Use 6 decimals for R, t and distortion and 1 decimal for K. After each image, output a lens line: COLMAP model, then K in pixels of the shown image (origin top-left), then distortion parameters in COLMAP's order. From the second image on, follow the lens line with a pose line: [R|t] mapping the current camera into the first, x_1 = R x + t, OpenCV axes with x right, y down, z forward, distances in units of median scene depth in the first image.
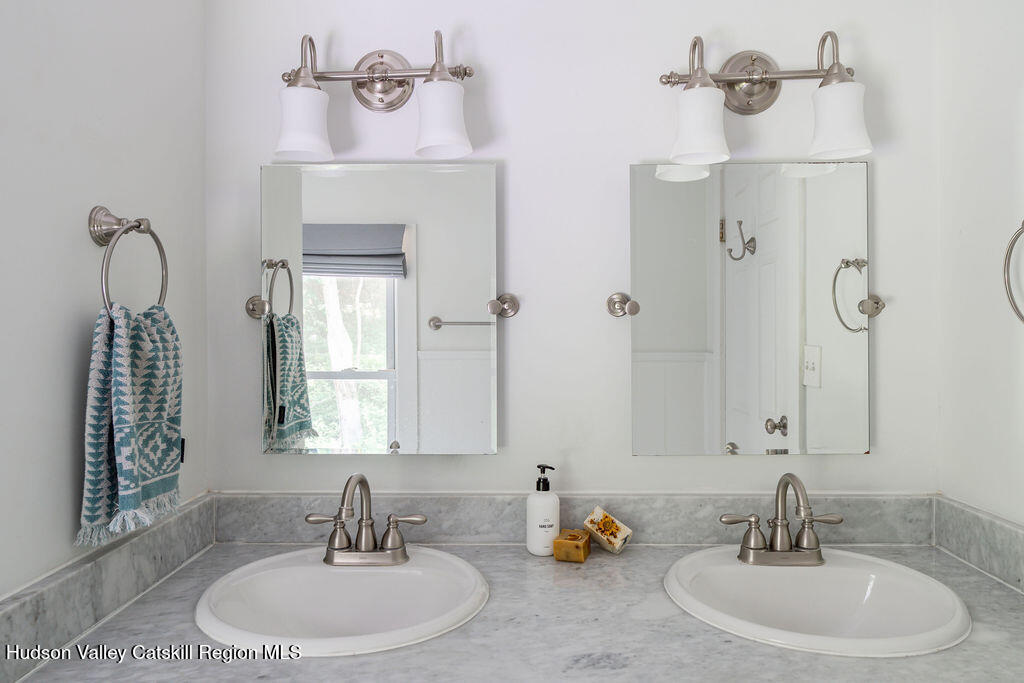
lens RADIAL K [[718.8, 0, 537.5], [0, 718.8, 343.3], [0, 0, 1]] dist [-0.003677, -0.002258]
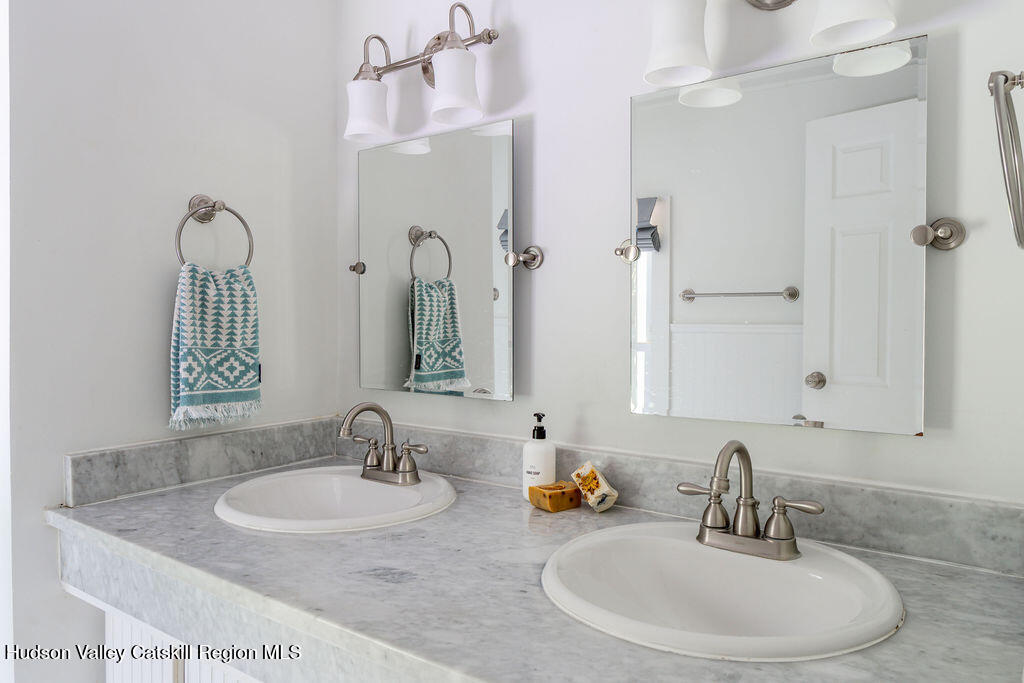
lens RADIAL K [[718.8, 0, 521.0], [0, 718.8, 342.6], [0, 0, 1]] dist [-0.003677, -0.002258]
pose [[0.811467, 0.022295, -0.583973, 0.586829], [-0.011915, 0.999695, 0.021610, 0.049307], [0.584277, -0.010577, 0.811485, 0.170962]]
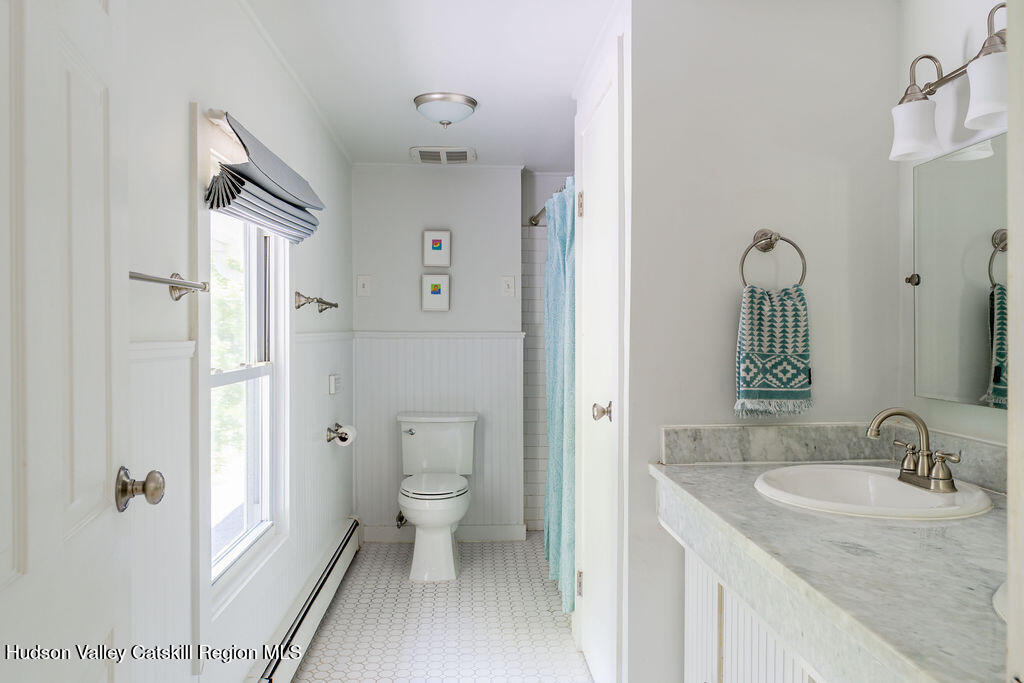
lens RADIAL K [[718.8, 0, 513.7], [0, 718.8, 335.8], [0, 0, 1]] dist [-0.003677, -0.002258]
pose [[0.063609, 0.005918, -0.997957, 0.873063], [-0.011016, 0.999926, 0.005227, 0.051792], [0.997914, 0.010661, 0.063669, 0.225532]]
